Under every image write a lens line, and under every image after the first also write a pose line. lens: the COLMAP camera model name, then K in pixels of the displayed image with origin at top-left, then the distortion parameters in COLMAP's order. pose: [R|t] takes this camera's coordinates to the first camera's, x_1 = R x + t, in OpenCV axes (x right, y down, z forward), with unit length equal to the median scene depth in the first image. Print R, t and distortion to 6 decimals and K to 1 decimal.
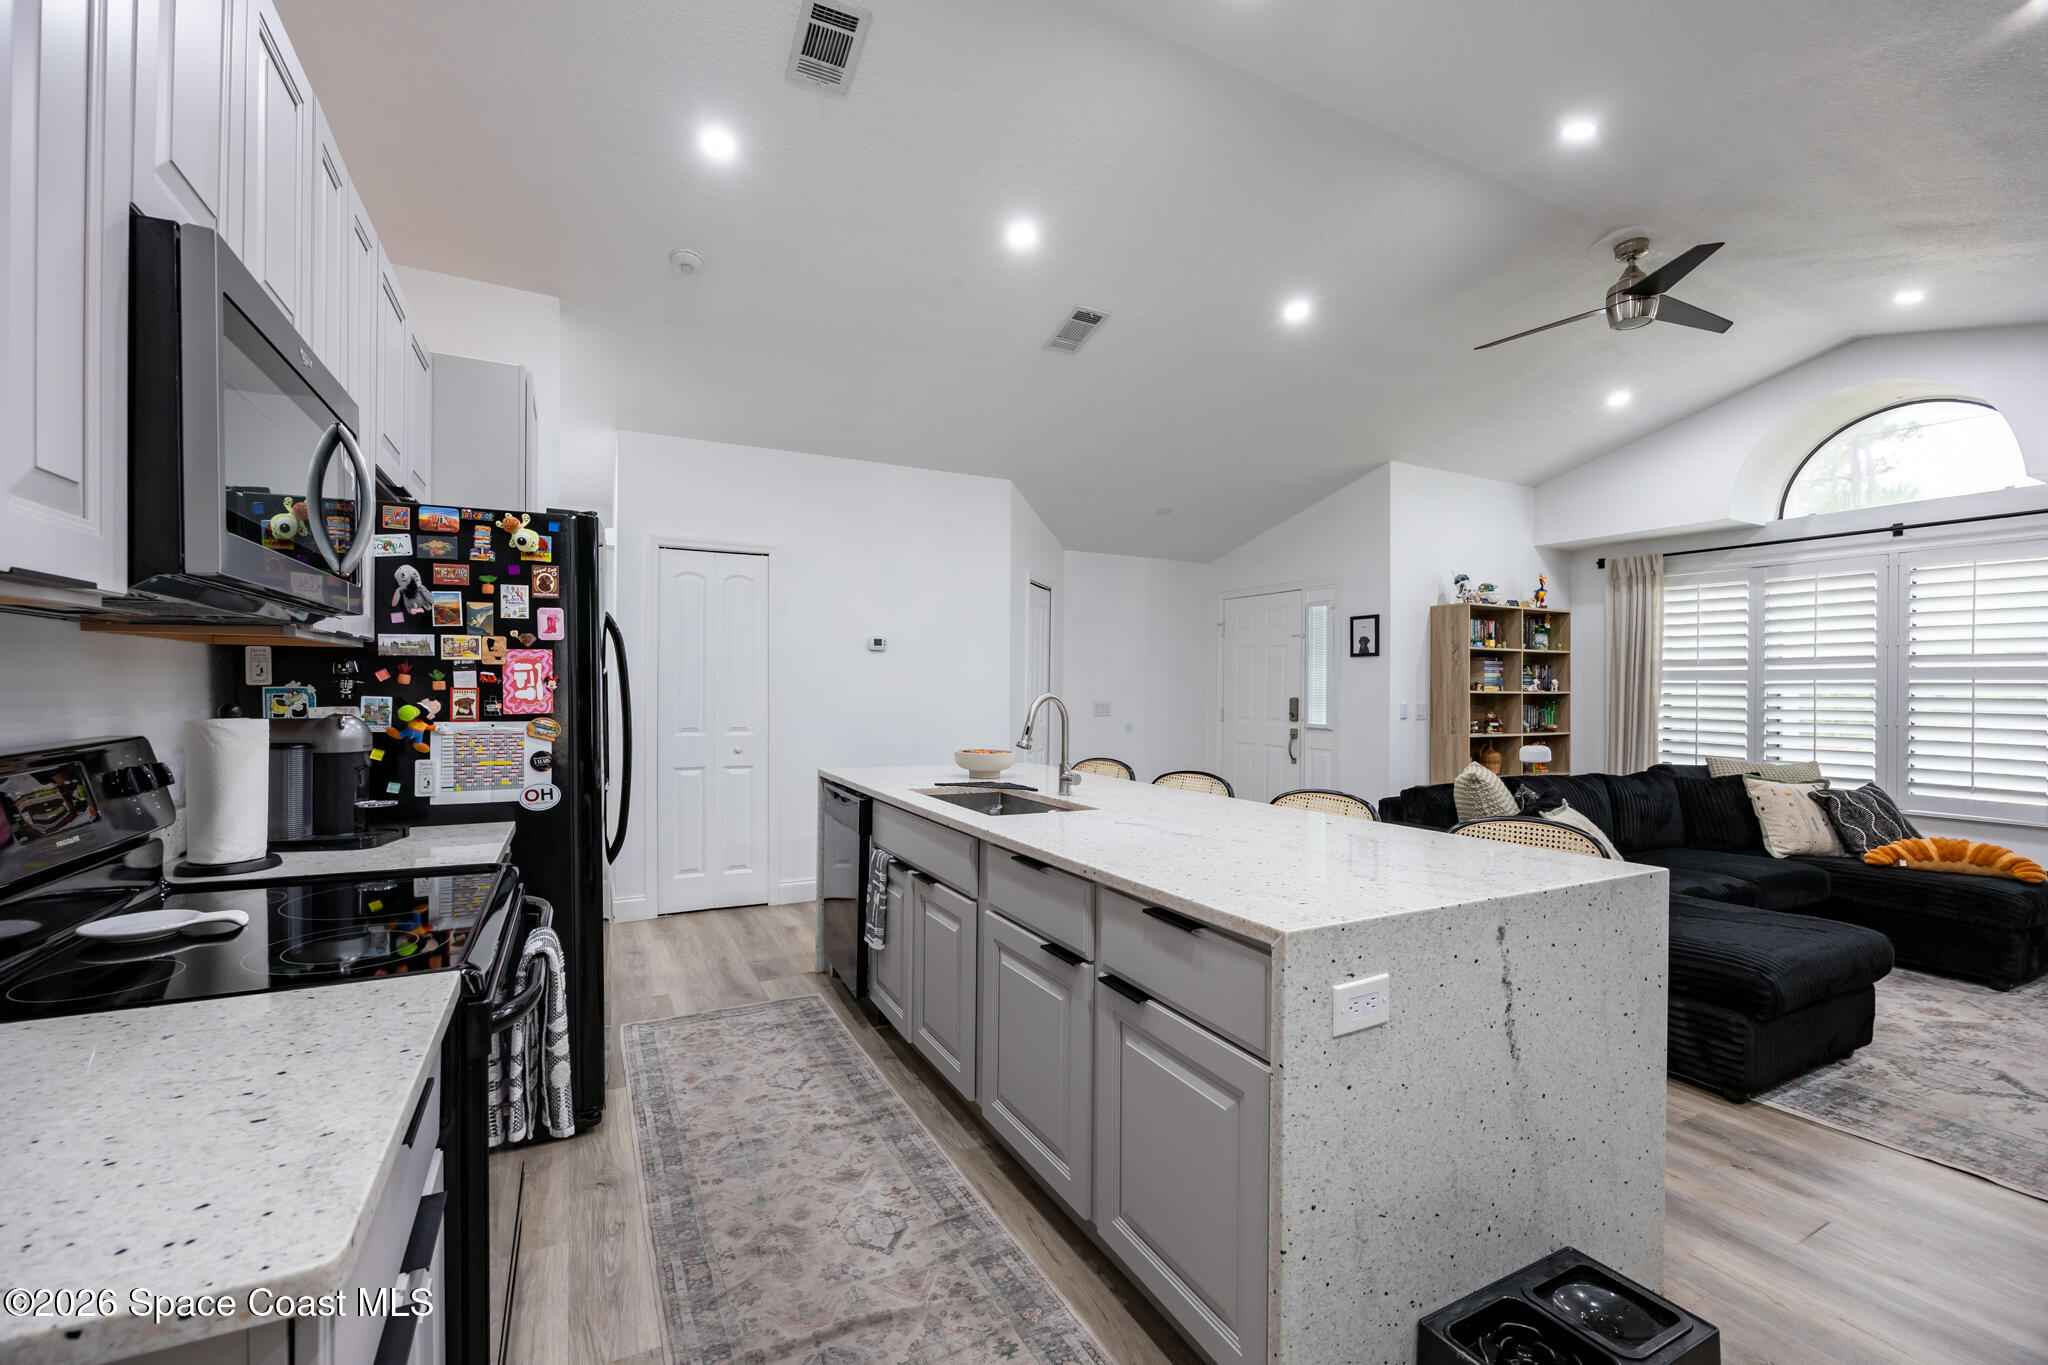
lens RADIAL K [[877.1, 0, 1024.0], [0, 877.1, 682.5], [0, 0, 1]] dist [-0.006534, 0.000463]
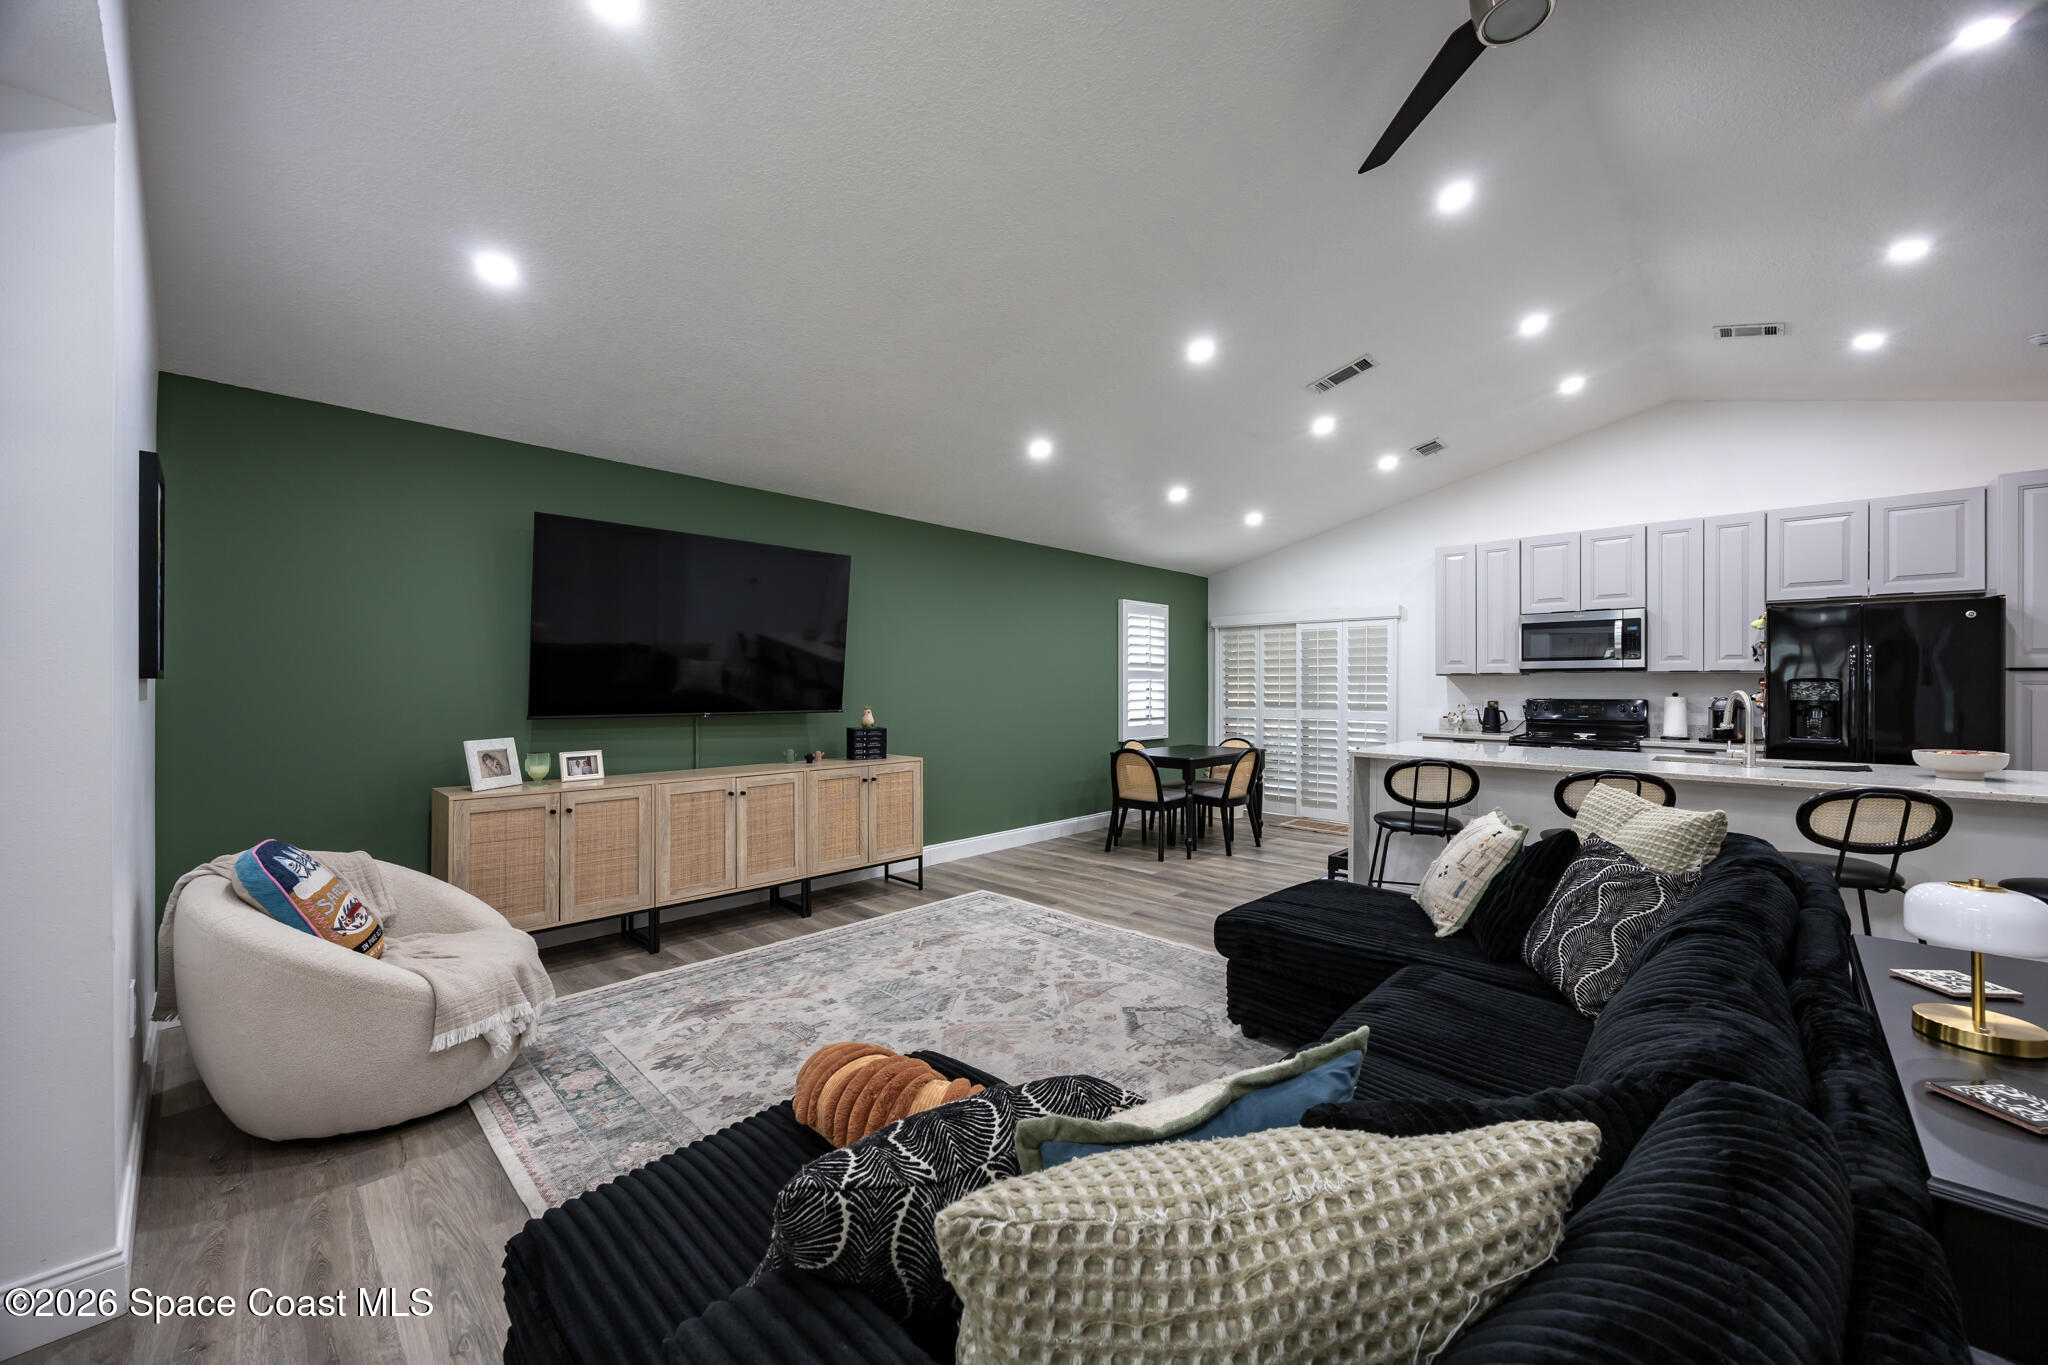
lens RADIAL K [[769.6, 0, 1019.4], [0, 769.6, 682.6], [0, 0, 1]] dist [-0.006651, 0.000092]
pose [[-0.947932, -0.009725, -0.318325, 1.842766], [-0.006524, 0.999917, -0.011118, 0.025840], [0.318407, -0.008462, -0.947916, 2.200747]]
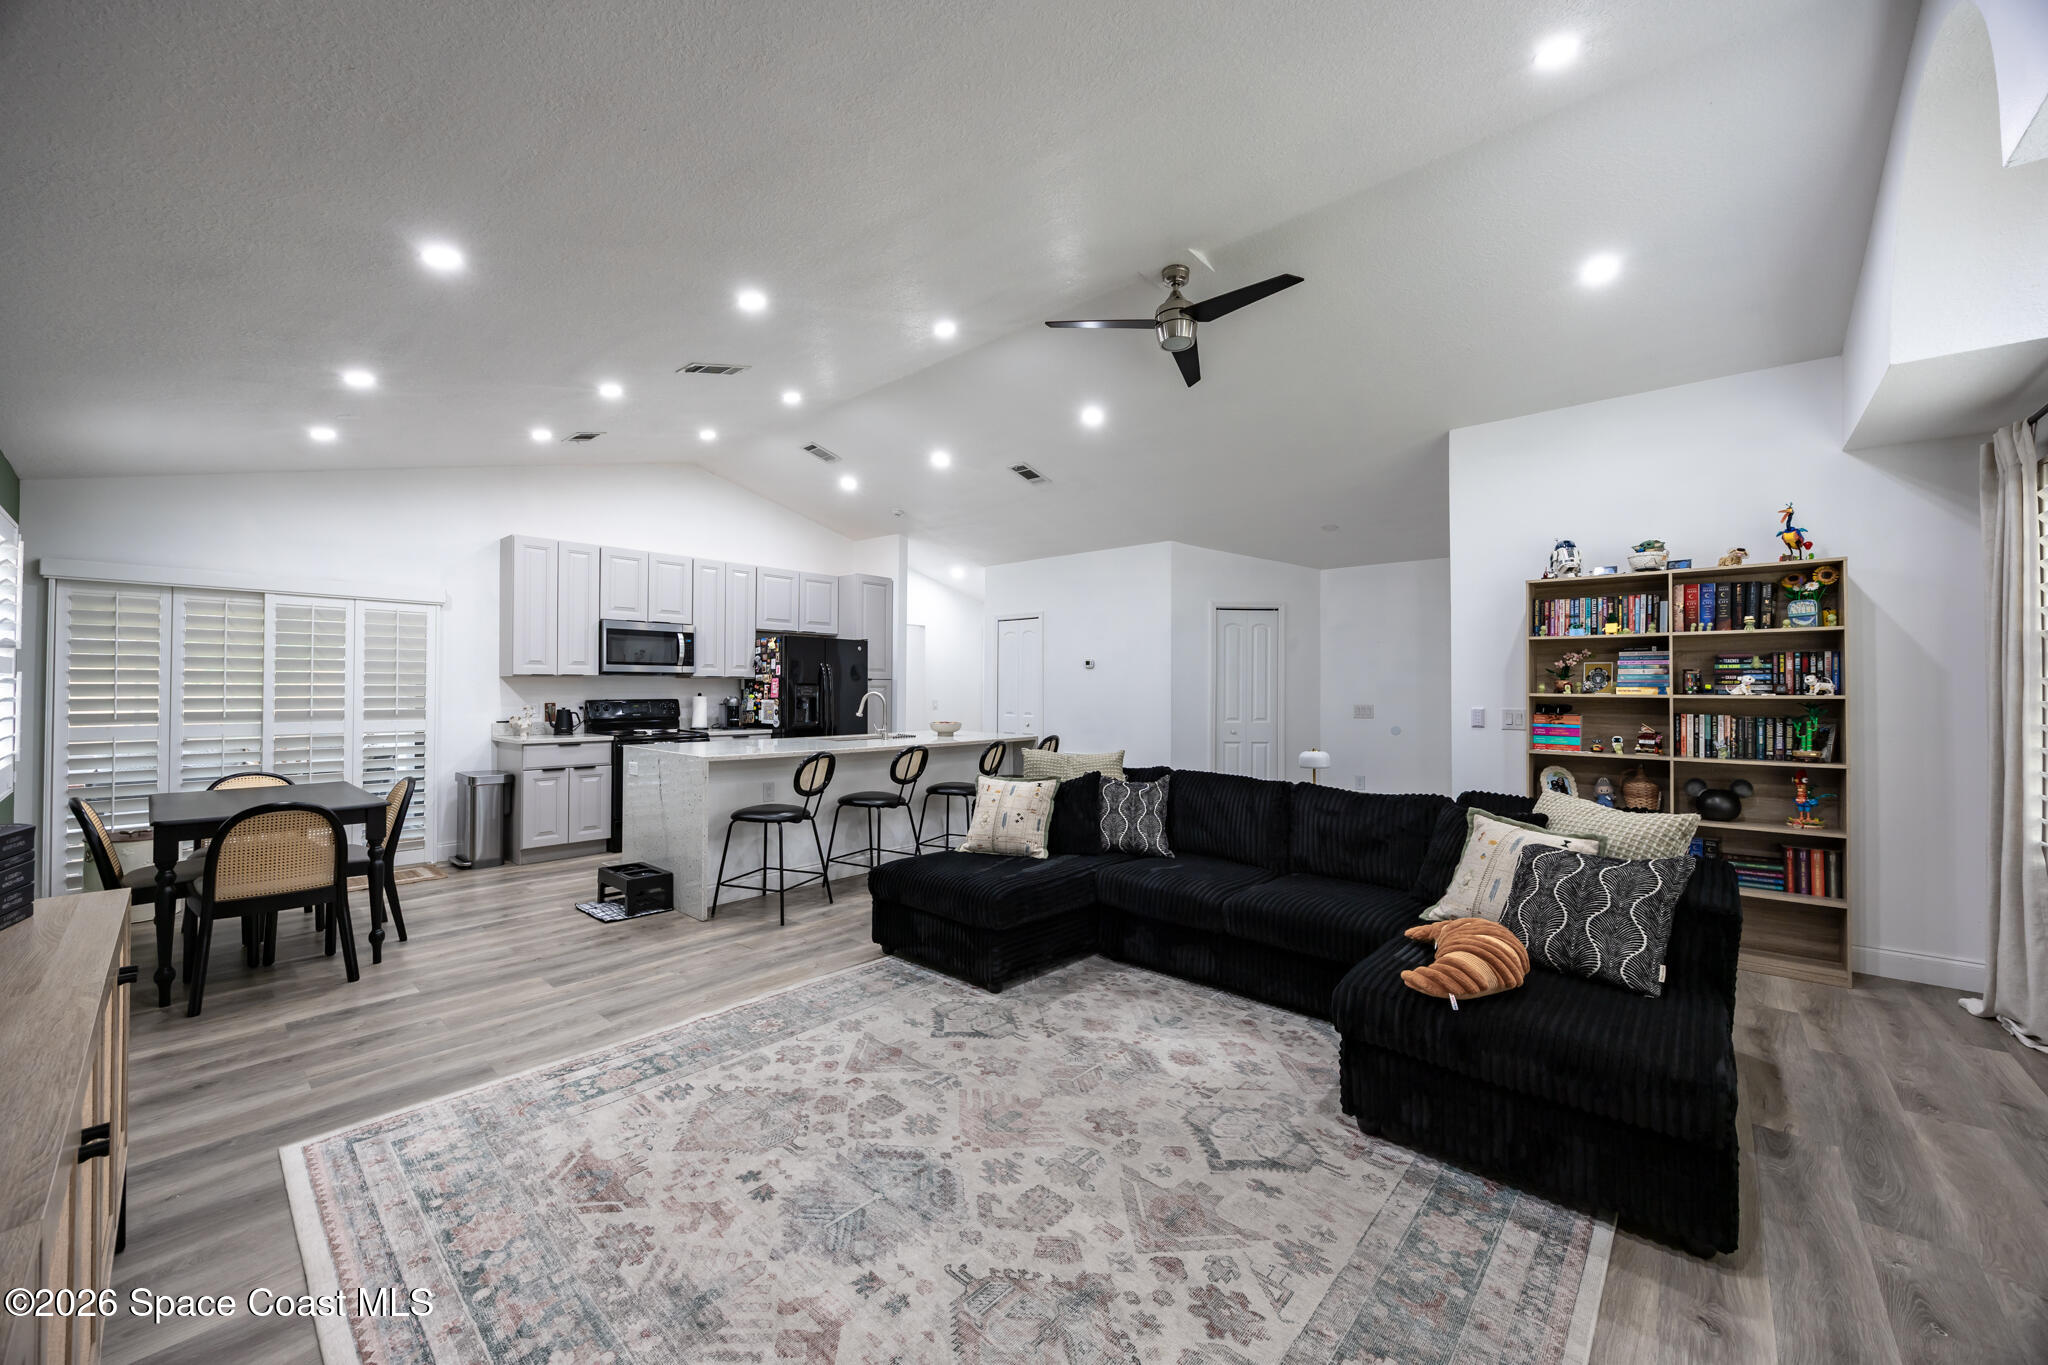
lens RADIAL K [[769.6, 0, 1019.4], [0, 769.6, 682.6], [0, 0, 1]] dist [-0.006651, 0.000092]
pose [[0.352658, -0.012754, -0.935665, 2.409457], [0.003165, 0.999918, -0.012437, 0.017480], [0.935747, 0.001425, 0.352669, 0.808487]]
